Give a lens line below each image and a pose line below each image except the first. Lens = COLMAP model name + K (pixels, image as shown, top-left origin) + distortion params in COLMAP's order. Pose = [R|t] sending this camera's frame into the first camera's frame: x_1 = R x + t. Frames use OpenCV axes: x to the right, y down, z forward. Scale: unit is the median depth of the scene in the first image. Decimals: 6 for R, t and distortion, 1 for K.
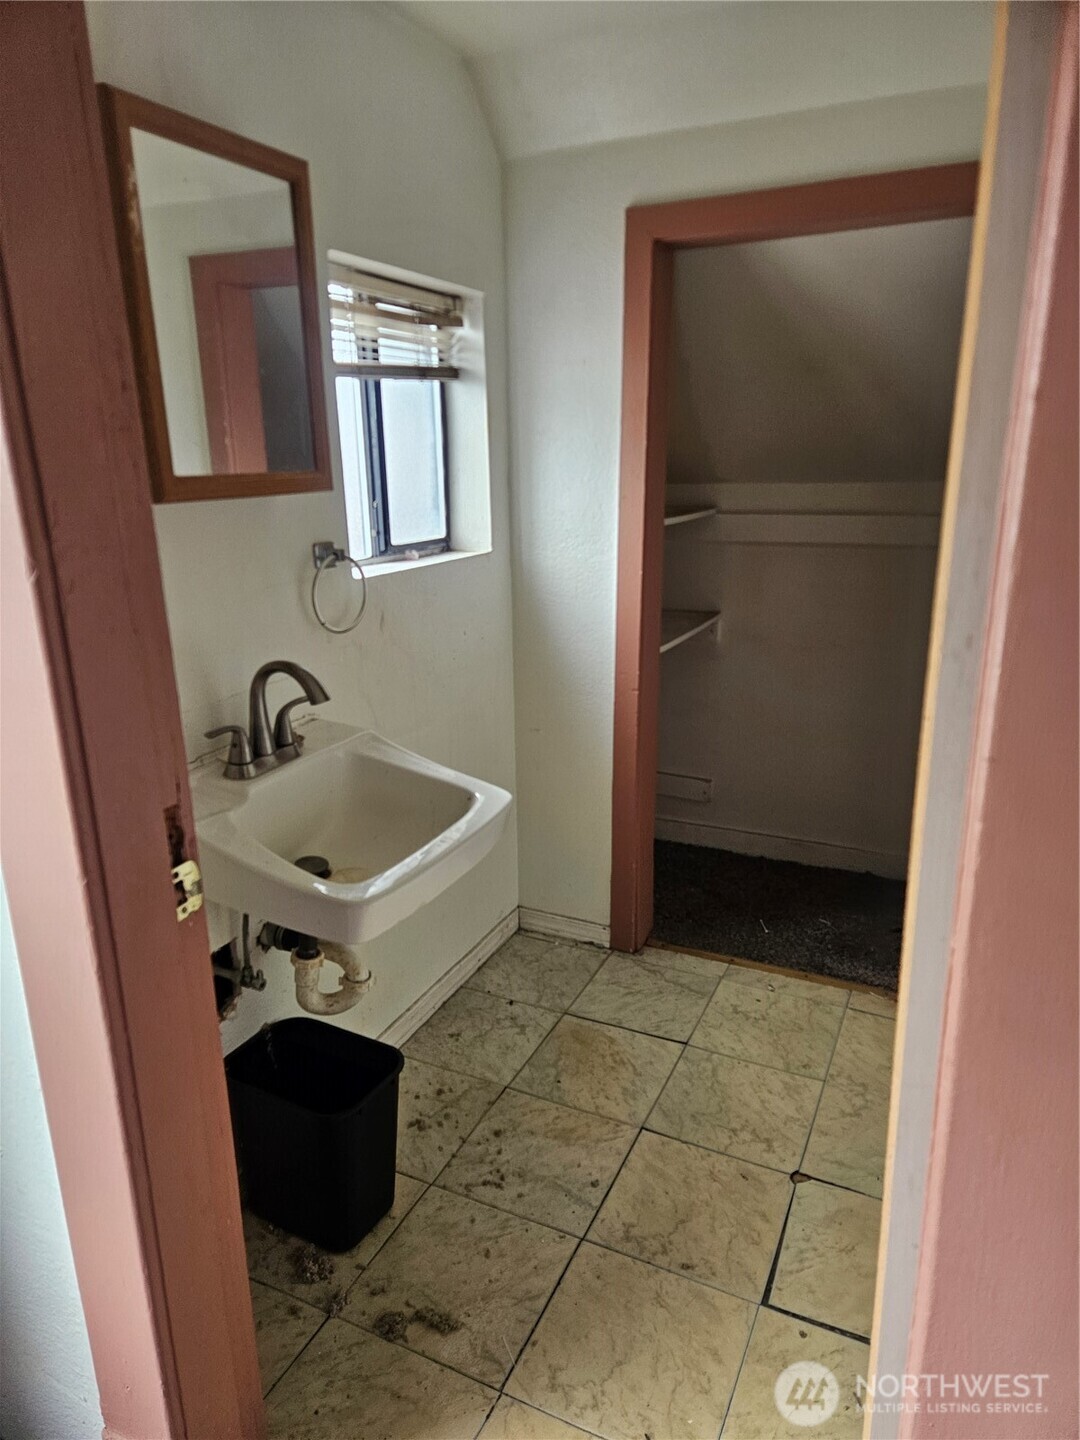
lens RADIAL K [[974.8, 0, 538.7], [0, 974.8, 720.8], [0, 0, 1]] dist [0.025950, -0.004779]
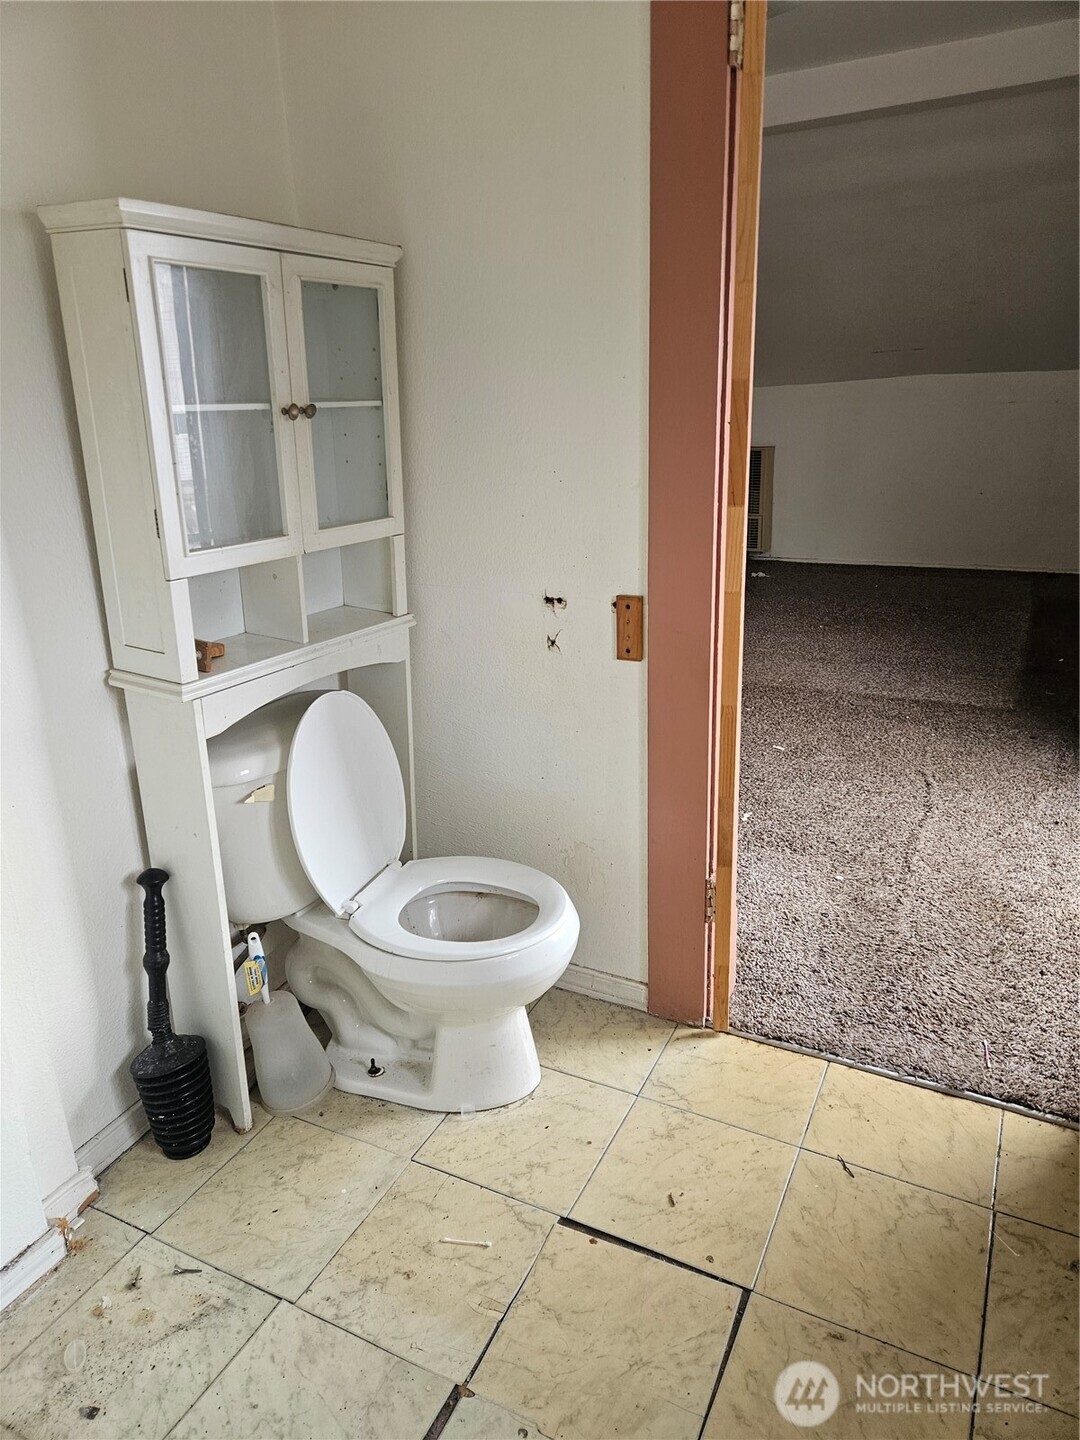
lens RADIAL K [[974.8, 0, 543.8], [0, 974.8, 717.6], [0, 0, 1]] dist [0.025950, -0.004779]
pose [[-0.998400, 0.032051, 0.046578, 0.367837], [0.053156, 0.812806, 0.580104, -0.404064], [-0.019266, 0.581652, -0.813209, 1.474893]]
